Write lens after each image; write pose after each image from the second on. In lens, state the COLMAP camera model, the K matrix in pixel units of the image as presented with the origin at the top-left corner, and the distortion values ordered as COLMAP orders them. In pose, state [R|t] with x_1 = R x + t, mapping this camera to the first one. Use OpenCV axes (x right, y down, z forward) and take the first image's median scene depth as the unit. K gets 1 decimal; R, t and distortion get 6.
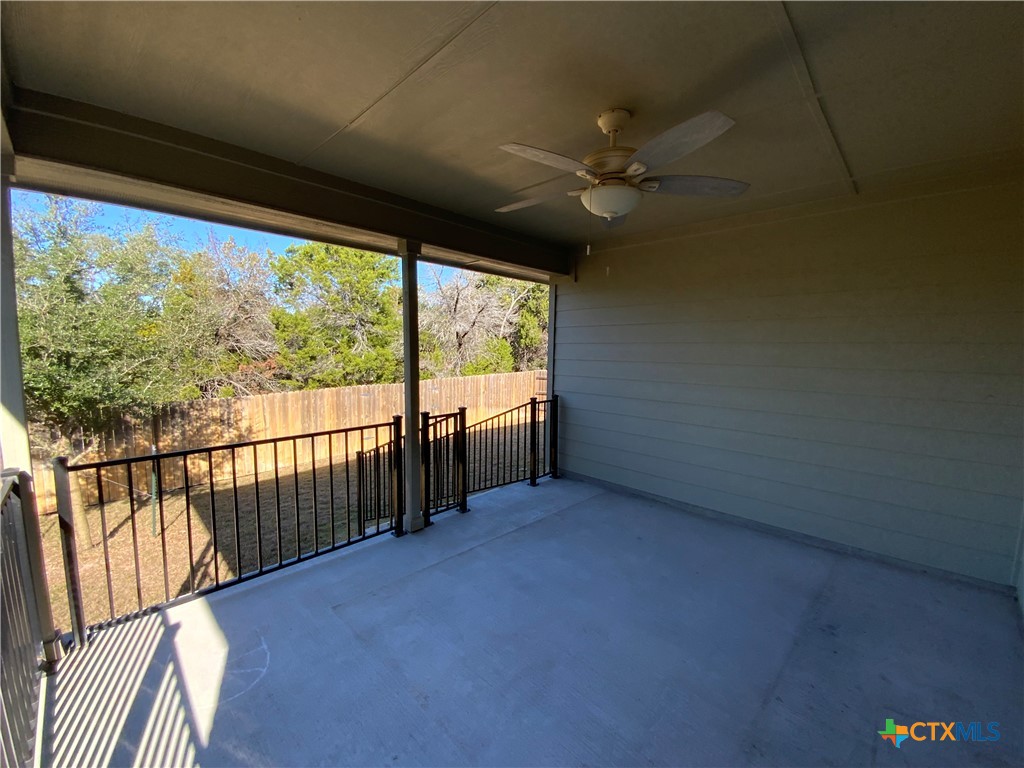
lens RADIAL K [[411.6, 0, 512.0], [0, 411.6, 384.0], [0, 0, 1]] dist [0.028320, -0.021463]
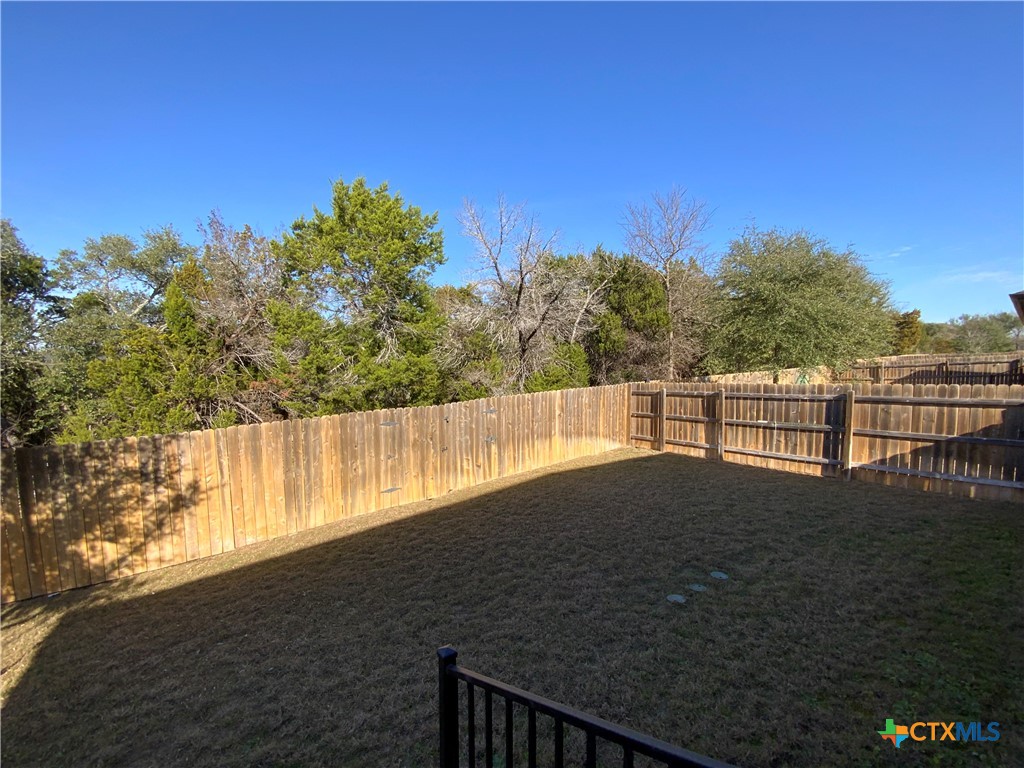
lens RADIAL K [[411.6, 0, 512.0], [0, 411.6, 384.0], [0, 0, 1]] dist [0.028320, -0.021463]
pose [[0.990212, -0.013707, -0.138898, -0.080049], [0.009537, 0.999485, -0.030643, -0.018833], [0.139247, 0.029018, 0.989832, 0.458480]]
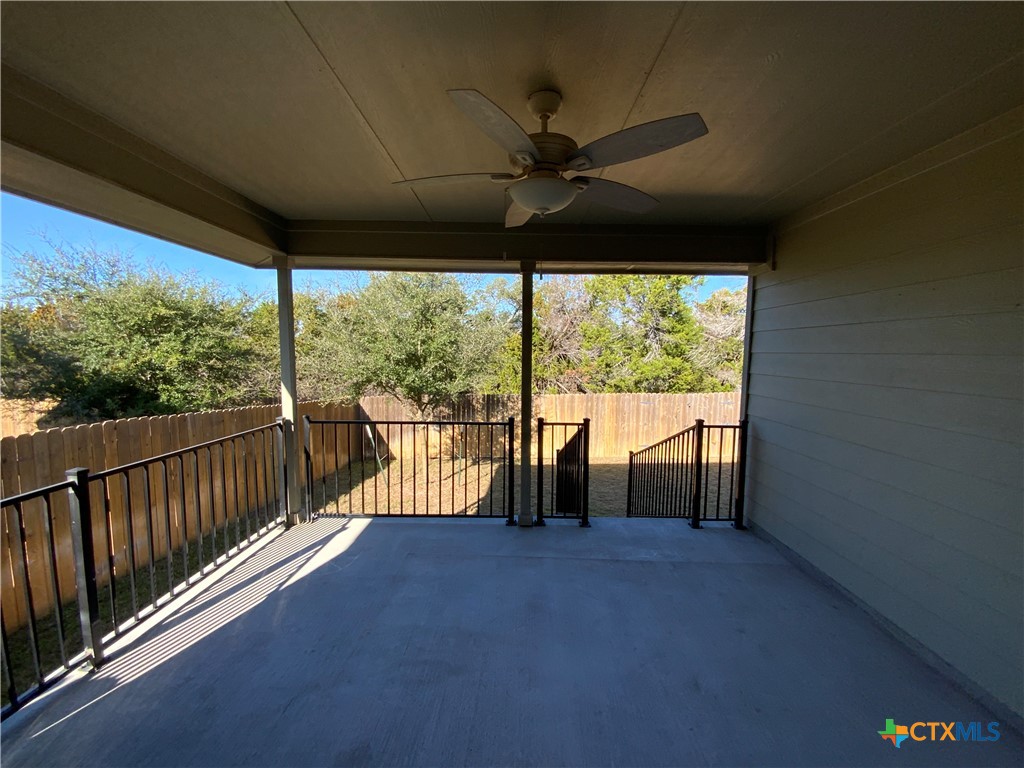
lens RADIAL K [[411.6, 0, 512.0], [0, 411.6, 384.0], [0, 0, 1]] dist [0.028320, -0.021463]
pose [[0.692647, 0.057421, -0.718988, 0.176133], [-0.071385, 0.997389, 0.010885, -0.009125], [0.717736, 0.043786, 0.694938, 0.073459]]
